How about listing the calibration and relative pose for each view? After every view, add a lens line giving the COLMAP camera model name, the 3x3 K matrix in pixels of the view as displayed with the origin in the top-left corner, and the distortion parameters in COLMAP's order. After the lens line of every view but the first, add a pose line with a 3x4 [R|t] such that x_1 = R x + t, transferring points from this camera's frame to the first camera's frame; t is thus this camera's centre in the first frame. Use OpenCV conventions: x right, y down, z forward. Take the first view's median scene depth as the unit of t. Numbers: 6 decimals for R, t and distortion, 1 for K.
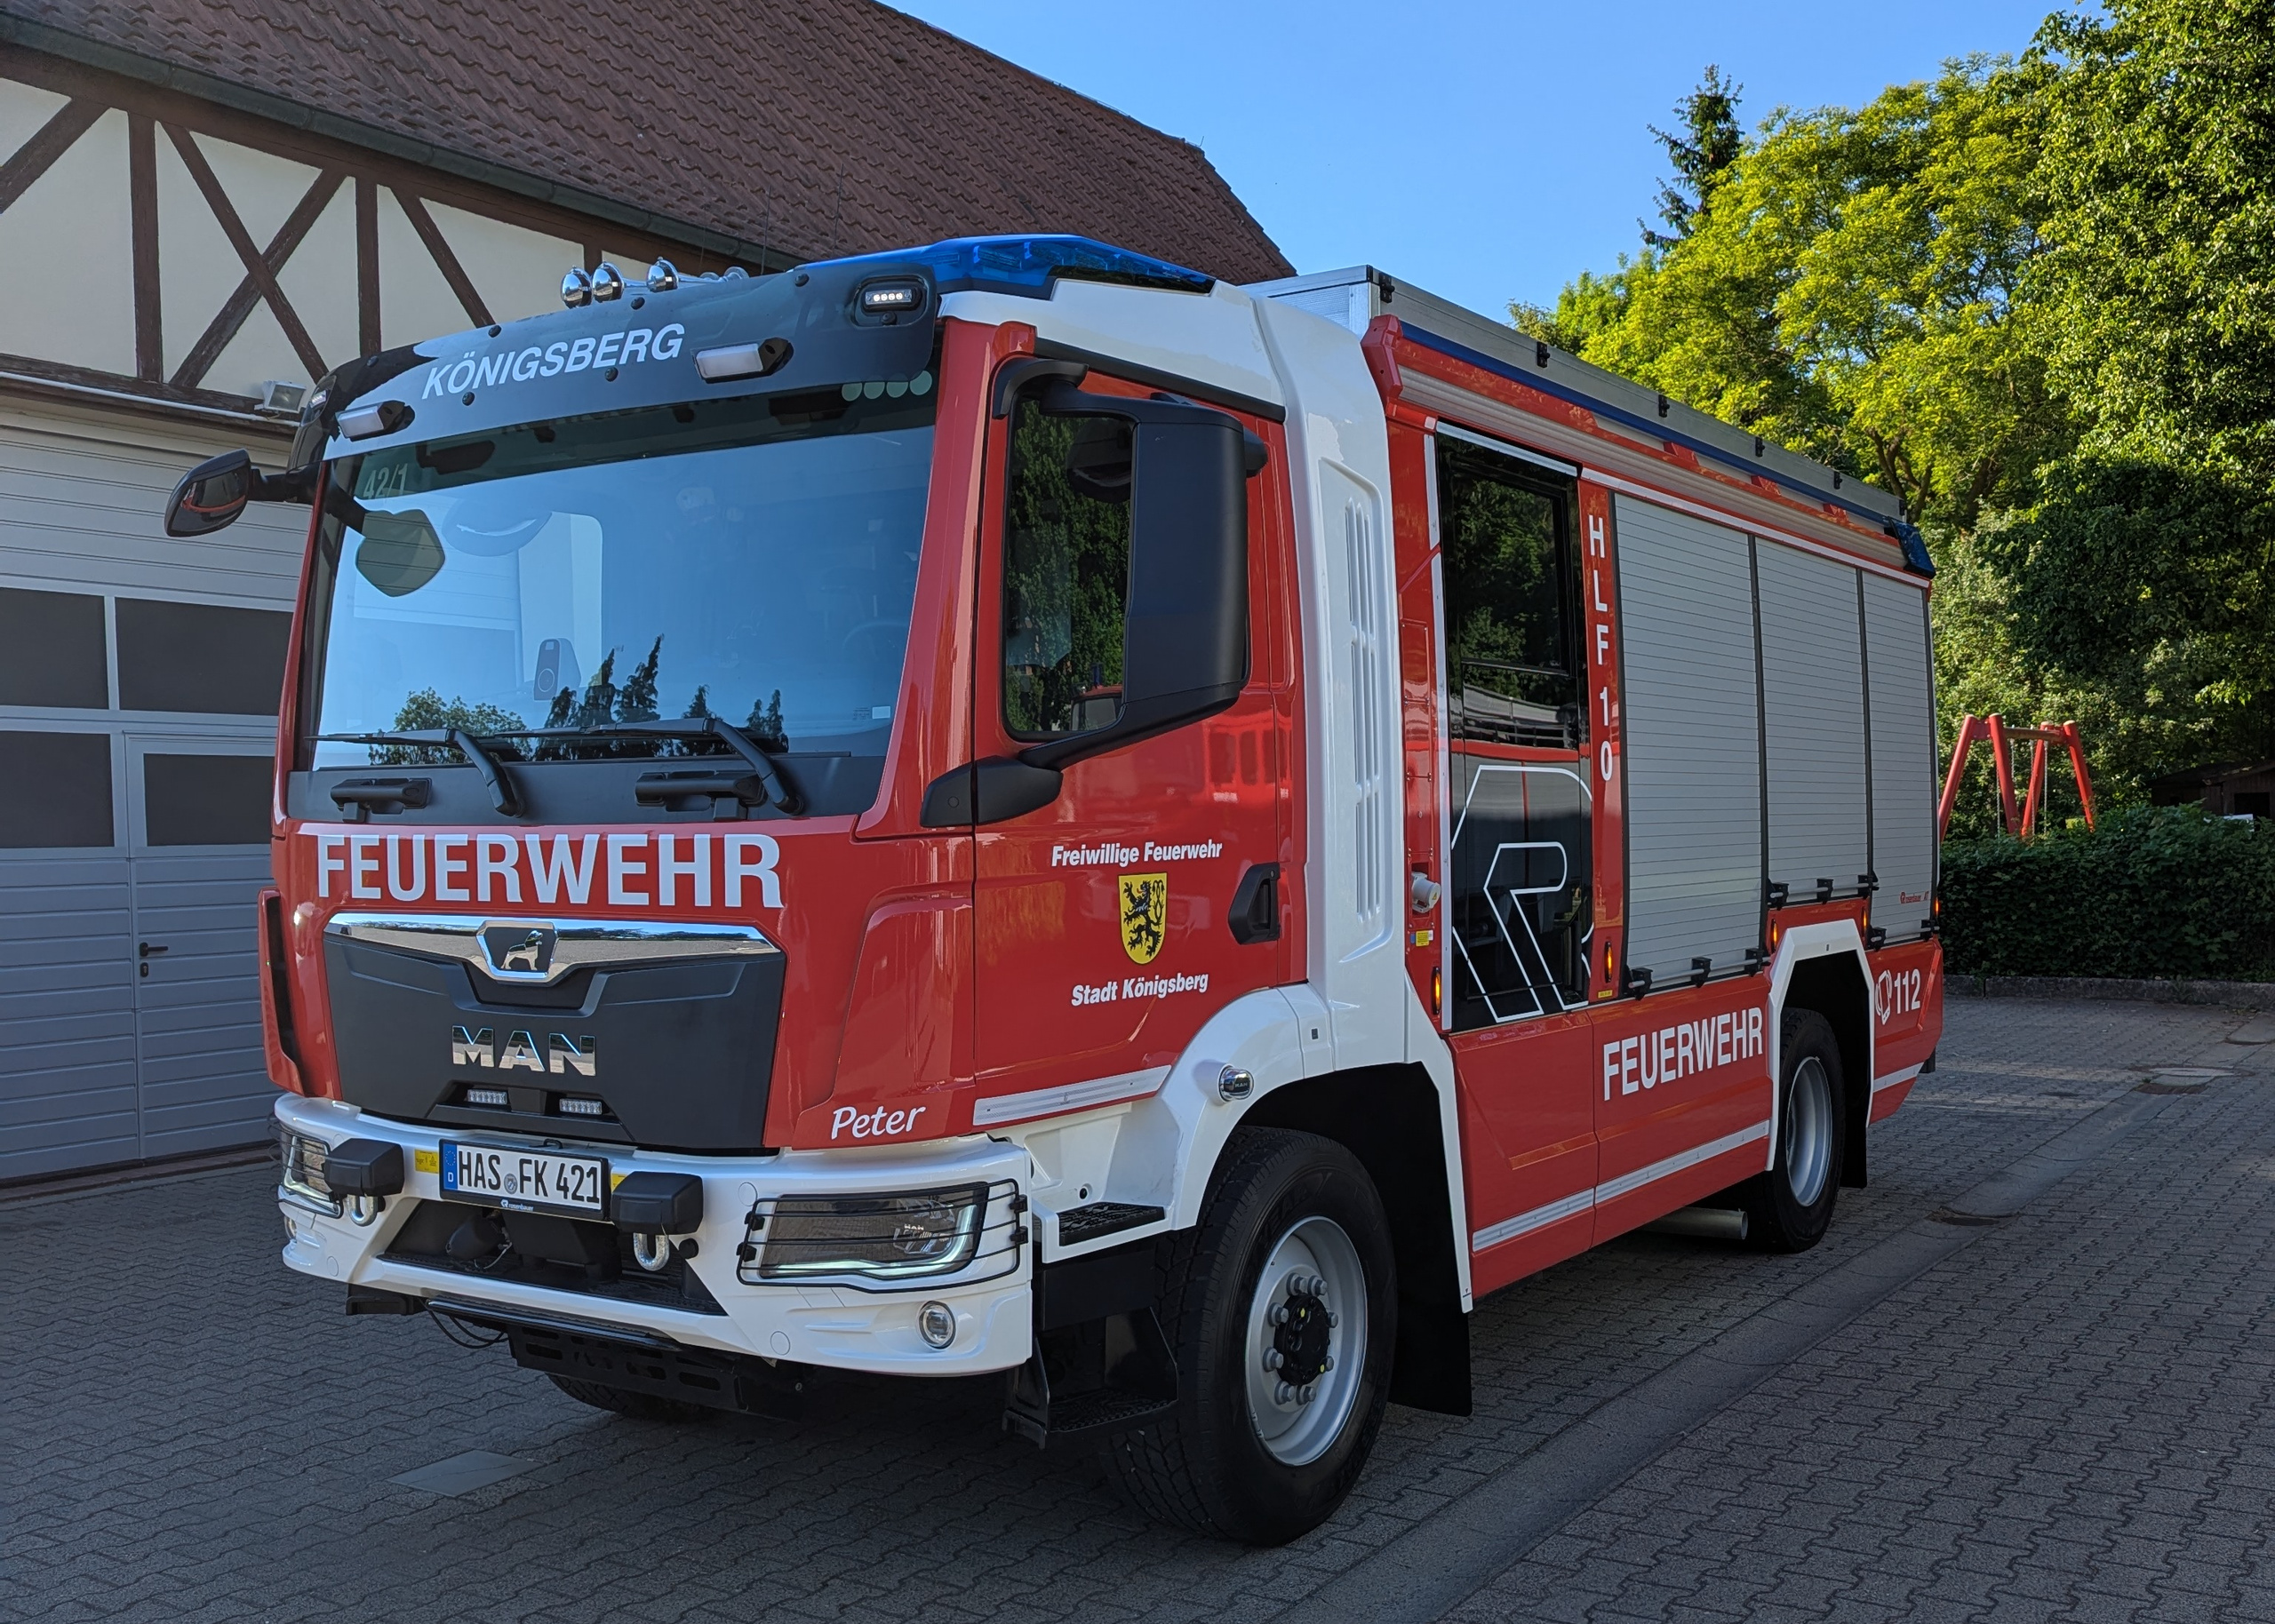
lens RADIAL K [[2140.2, 0, 1137.5], [0, 2140.2, 812.0], [0, 0, 1]] dist [0.009362, 0.003394]
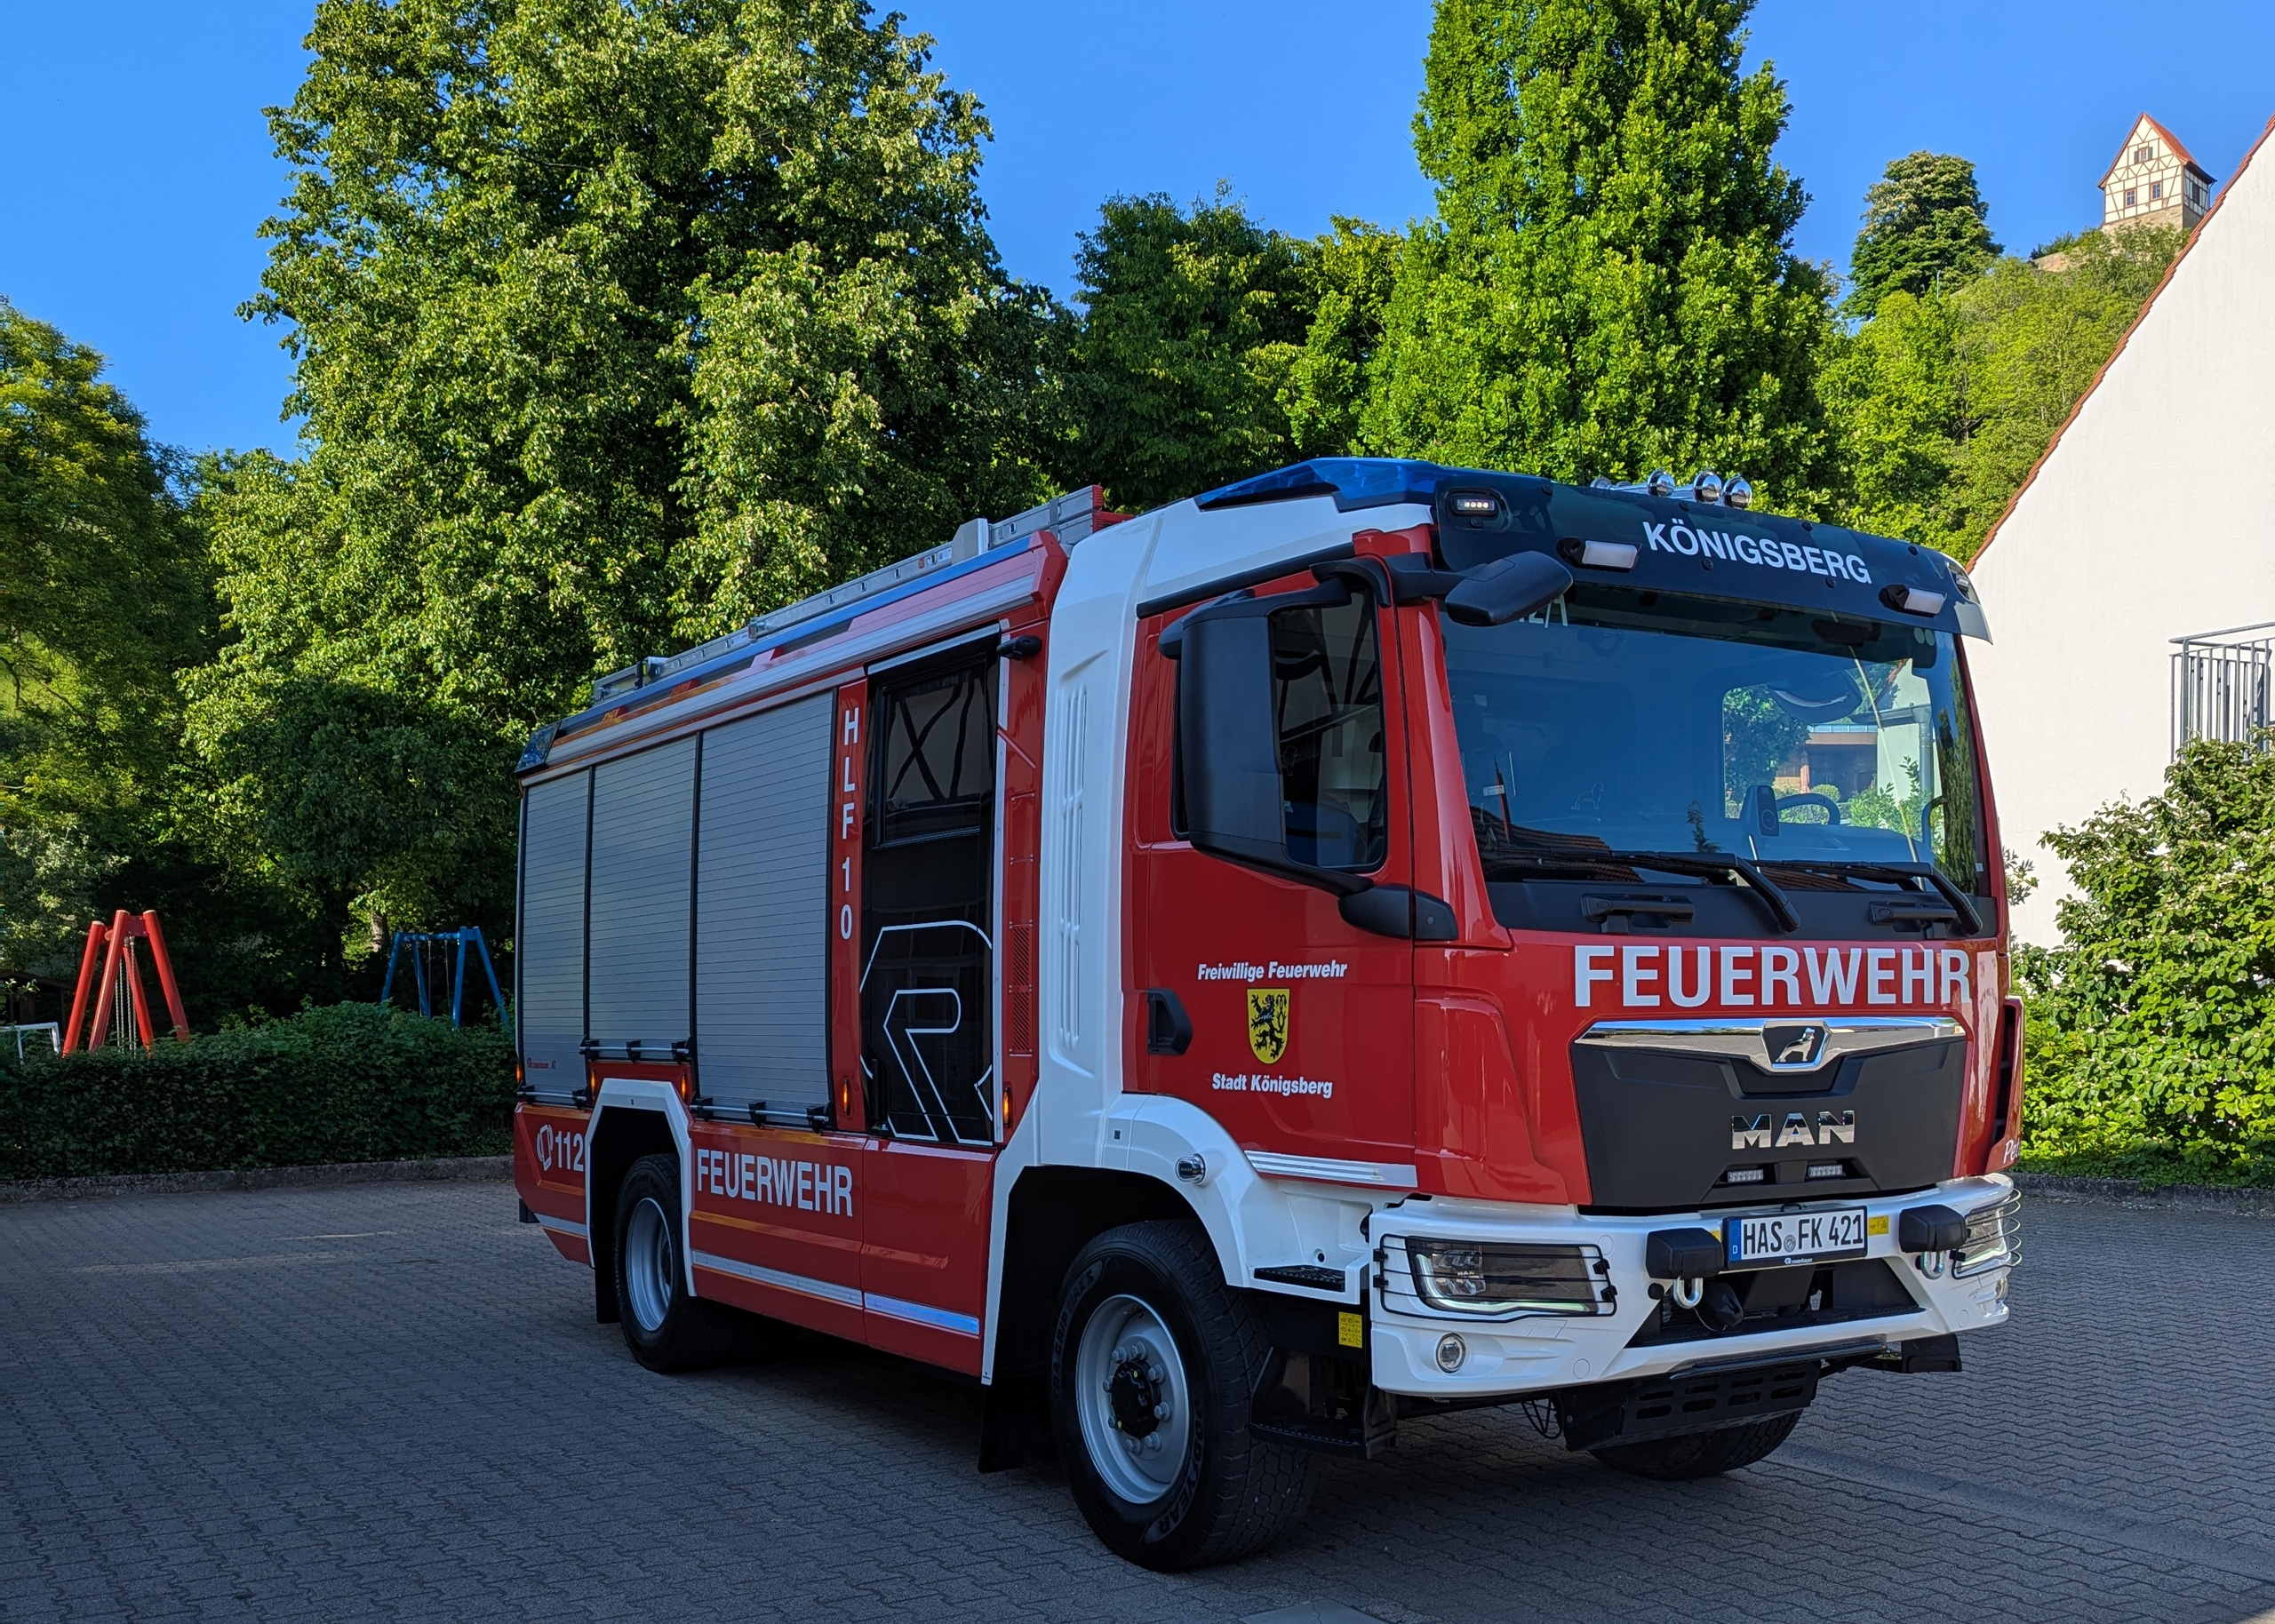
lens RADIAL K [[2166.4, 0, 1138.6], [0, 2166.4, 1001.1], [0, 0, 1]] dist [0.010568, 0.005044]
pose [[0.401087, 0.010098, 0.915984, -1.526785], [0.005267, 0.999897, -0.013330, 0.053875], [-0.916025, 0.010171, 0.400992, 0.845315]]
